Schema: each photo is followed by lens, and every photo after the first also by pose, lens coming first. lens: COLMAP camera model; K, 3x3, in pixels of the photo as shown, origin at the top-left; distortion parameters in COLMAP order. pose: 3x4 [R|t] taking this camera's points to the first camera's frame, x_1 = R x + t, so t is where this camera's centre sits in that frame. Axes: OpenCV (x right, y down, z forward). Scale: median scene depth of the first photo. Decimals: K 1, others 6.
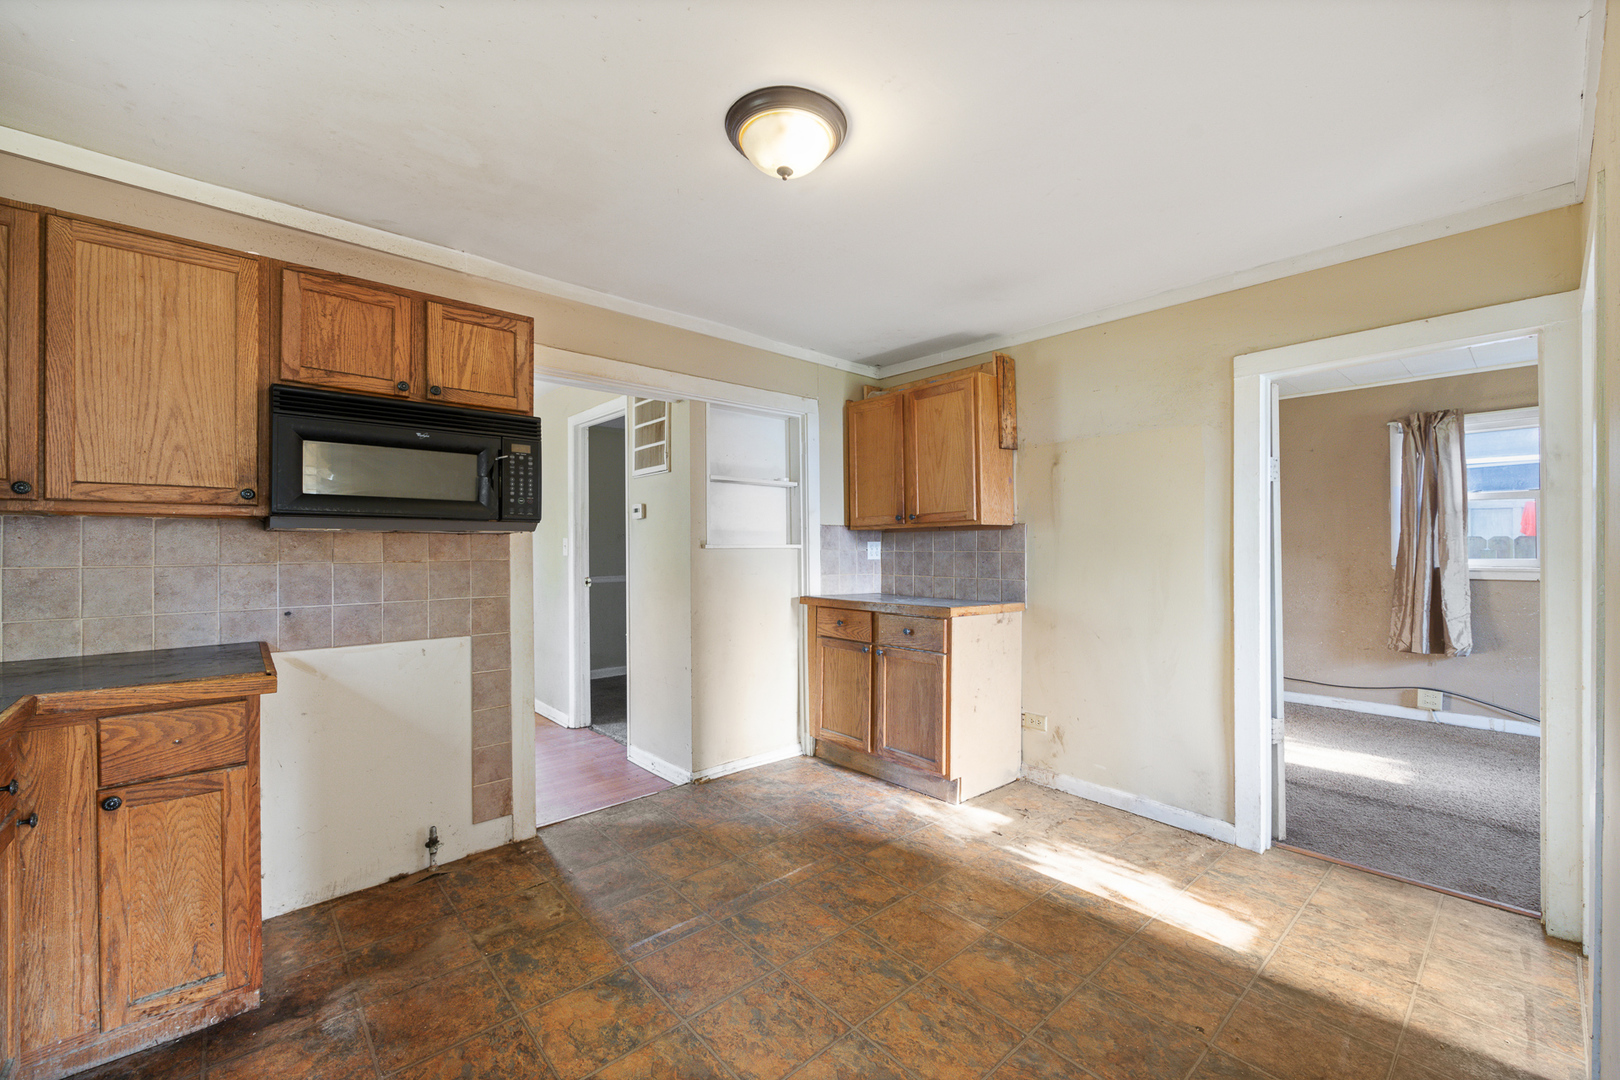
lens RADIAL K [[651.5, 0, 810.0], [0, 651.5, 540.0], [0, 0, 1]] dist [0.000007, 0.000057]
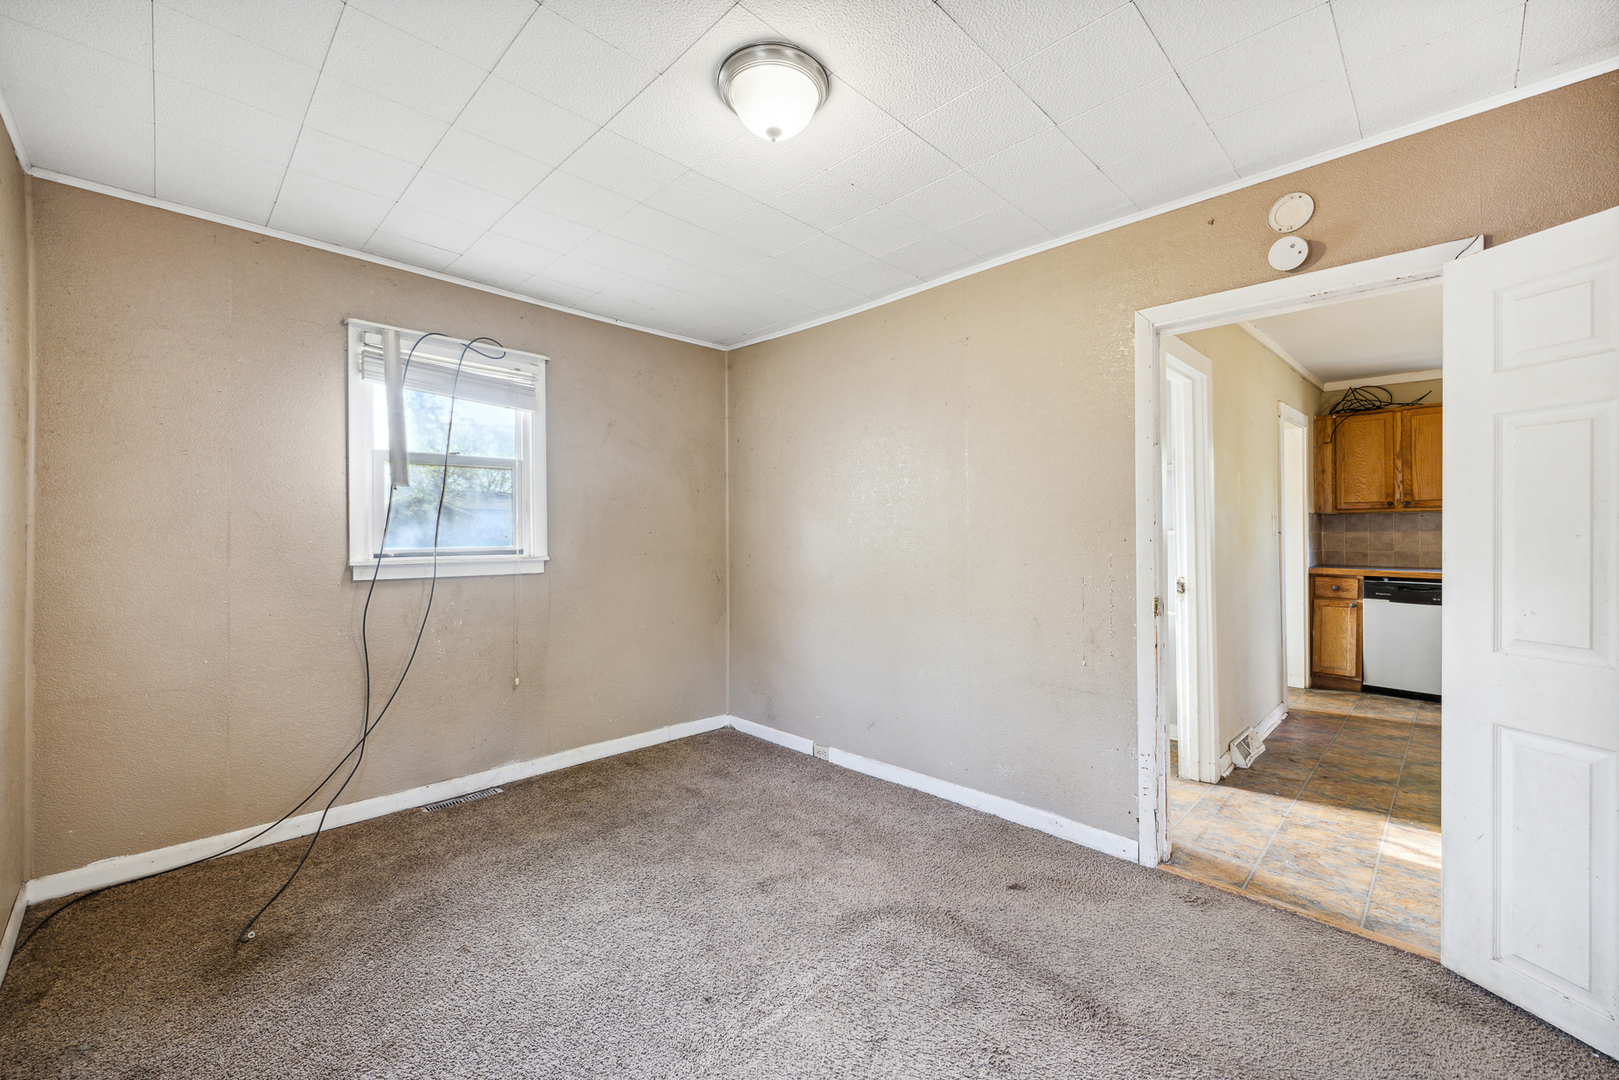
lens RADIAL K [[651.1, 0, 809.5], [0, 651.1, 540.0], [0, 0, 1]] dist [0.000007, 0.000057]
pose [[-0.998379, 0.010110, -0.056014, 1.713307], [0.010073, 0.999949, 0.000935, 0.030024], [0.056021, 0.000370, -0.998430, 1.984125]]
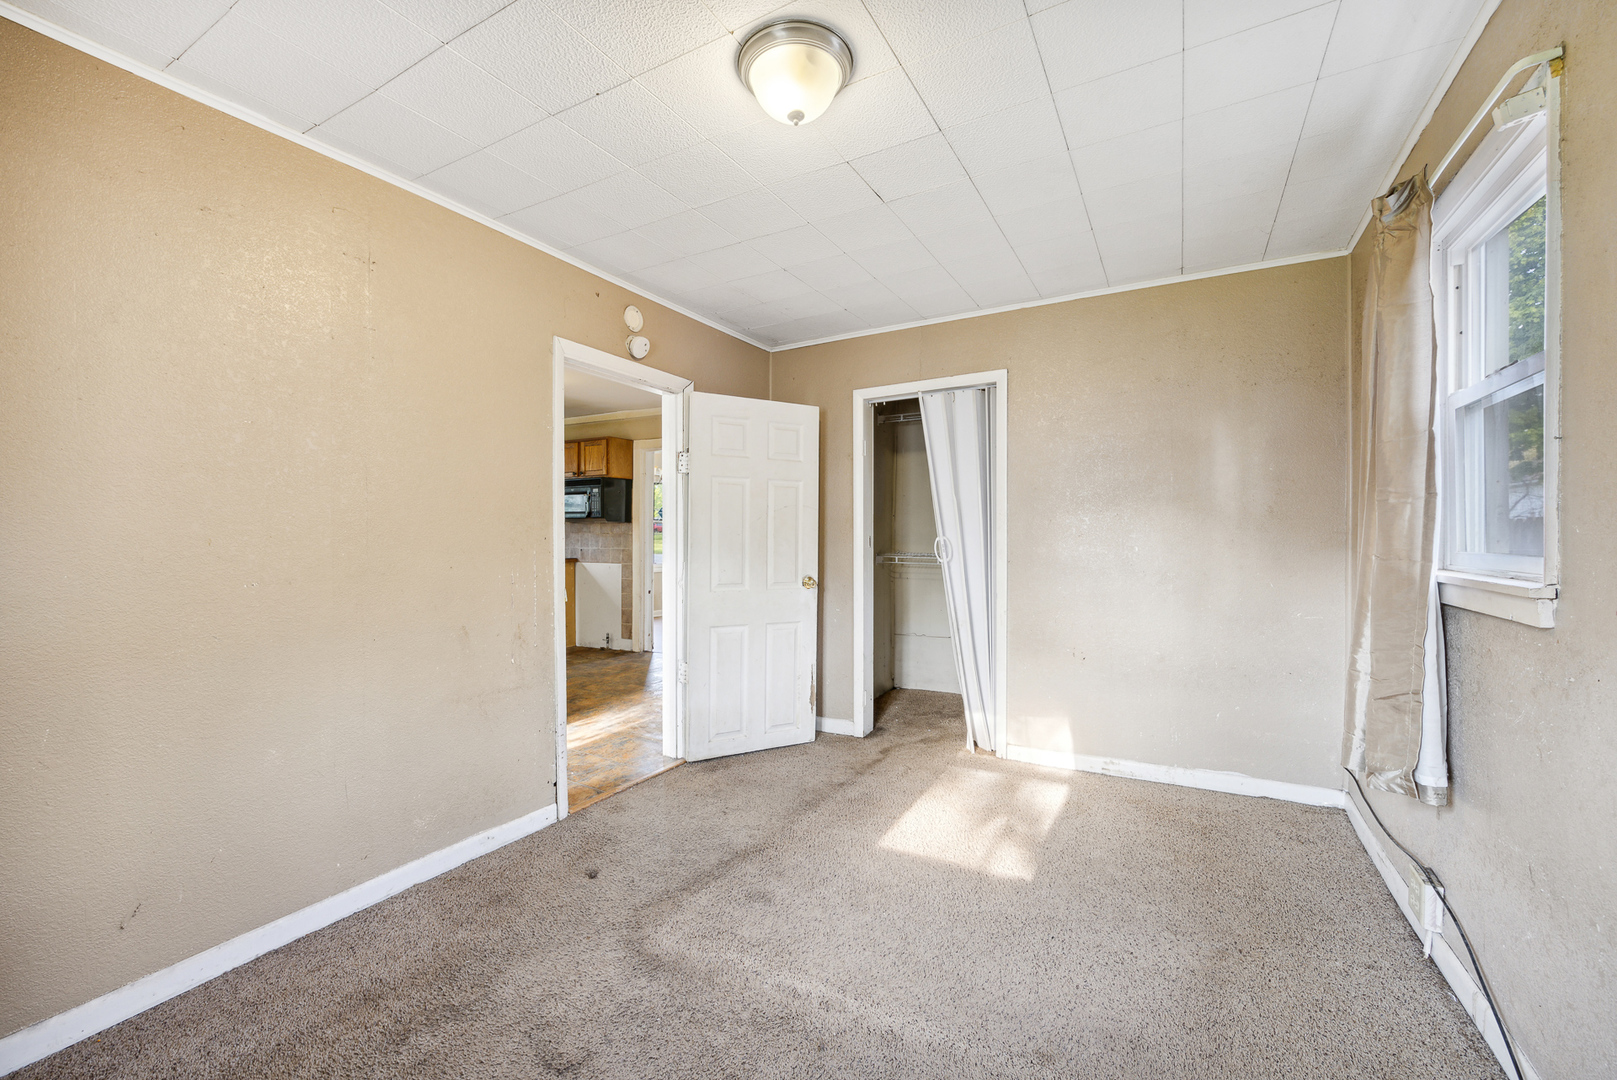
lens RADIAL K [[655.8, 0, 805.2], [0, 655.8, 544.6], [0, 0, 1]] dist [-0.002827, -0.000070]
pose [[0.313804, 0.019454, -0.949288, 2.419706], [0.003164, 0.999763, 0.021535, 0.023882], [0.949482, -0.009761, 0.313668, 1.011680]]
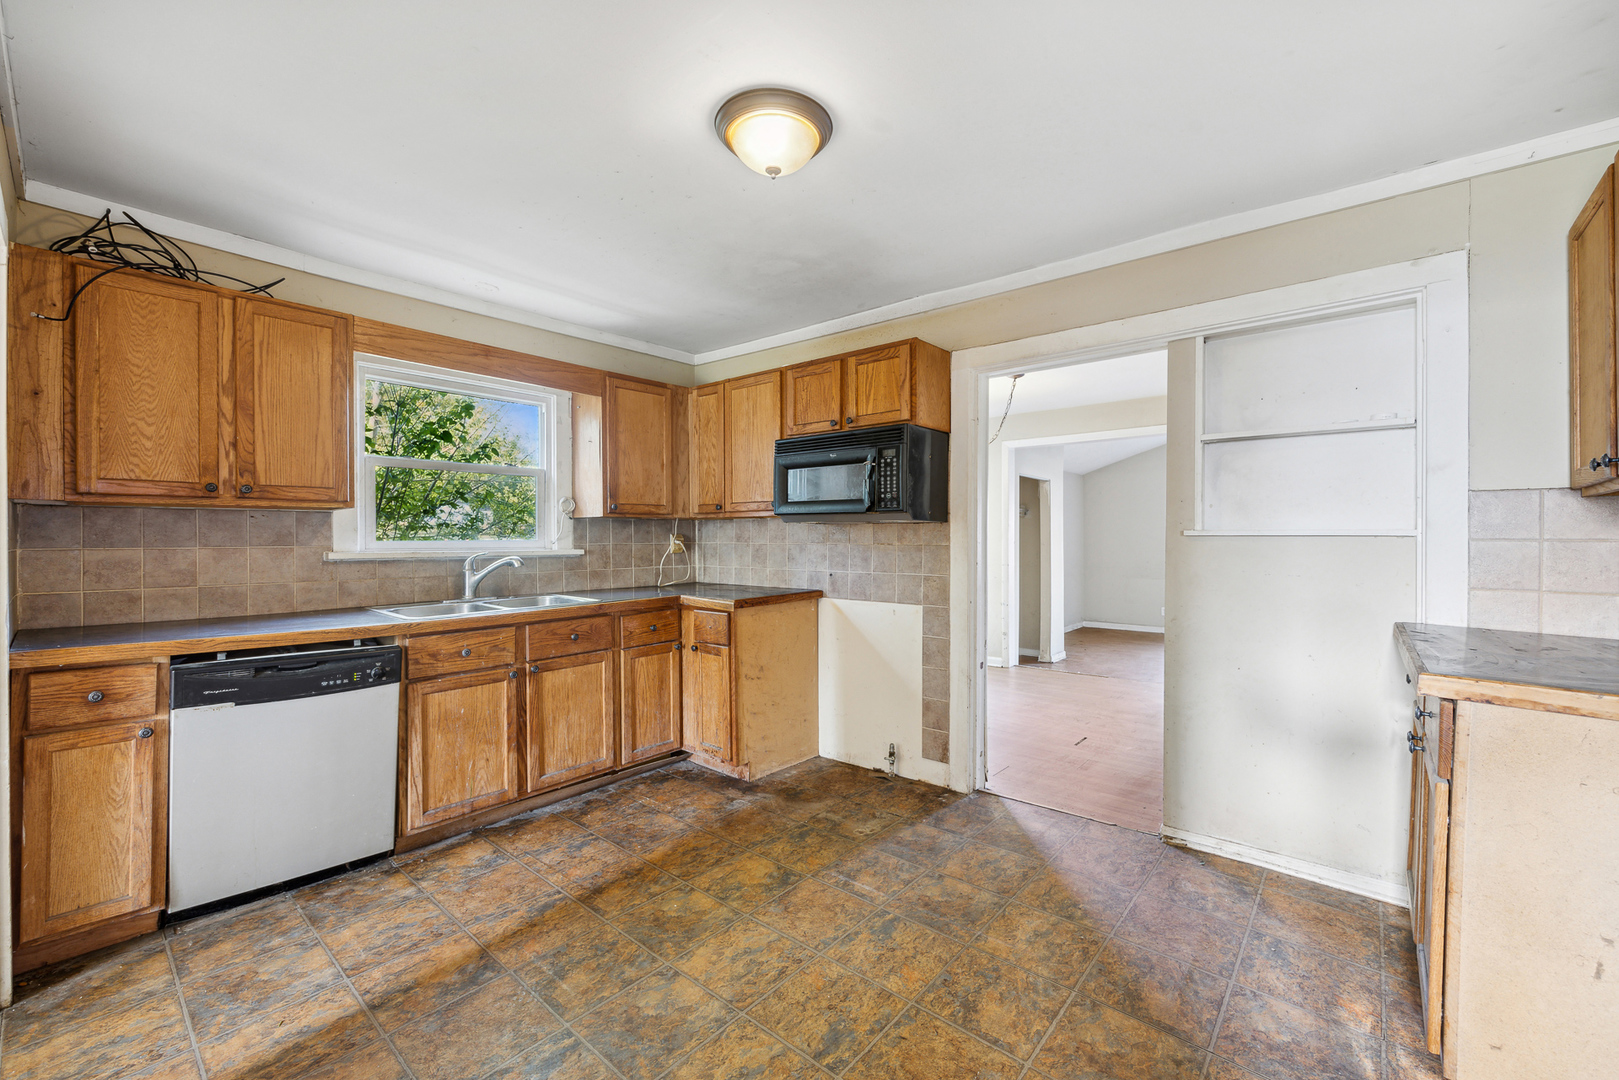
lens RADIAL K [[655.3, 0, 808.1], [0, 655.3, 535.0], [0, 0, 1]] dist [-0.007385, -0.000213]
pose [[0.132876, 0.001113, -0.991132, 0.785645], [0.009331, 0.999954, 0.002374, 0.009813], [0.991089, -0.009563, 0.132860, 0.713614]]
